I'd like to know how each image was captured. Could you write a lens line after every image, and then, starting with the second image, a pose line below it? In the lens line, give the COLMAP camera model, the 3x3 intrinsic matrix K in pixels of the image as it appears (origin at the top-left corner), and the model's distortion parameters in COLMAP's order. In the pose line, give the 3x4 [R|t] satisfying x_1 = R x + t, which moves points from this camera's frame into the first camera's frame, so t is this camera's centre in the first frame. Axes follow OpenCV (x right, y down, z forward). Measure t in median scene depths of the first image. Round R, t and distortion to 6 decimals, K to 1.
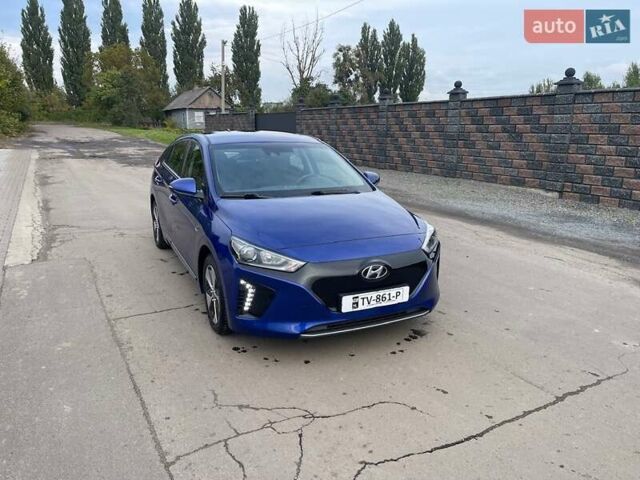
lens RADIAL K [[479.1, 0, 314.6], [0, 479.1, 241.2], [0, 0, 1]] dist [0.077231, -0.097233]
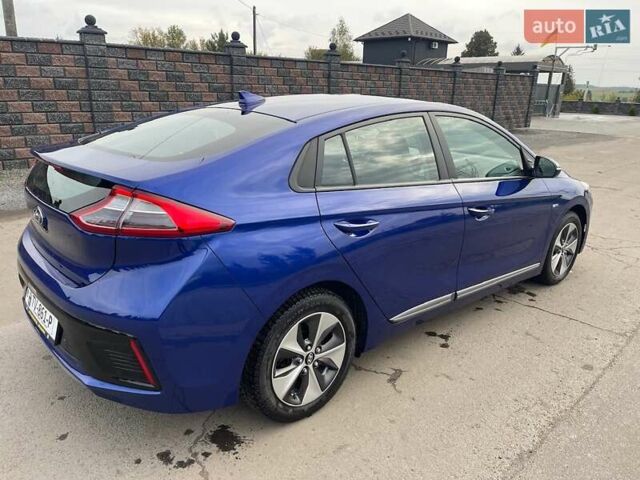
lens RADIAL K [[479.1, 0, 314.6], [0, 479.1, 241.2], [0, 0, 1]] dist [0.077231, -0.097233]
pose [[-0.268720, -0.299966, 0.915319, -0.333701], [0.202528, 0.911433, 0.358151, -0.129881], [-0.941686, 0.281620, -0.184169, 0.546578]]
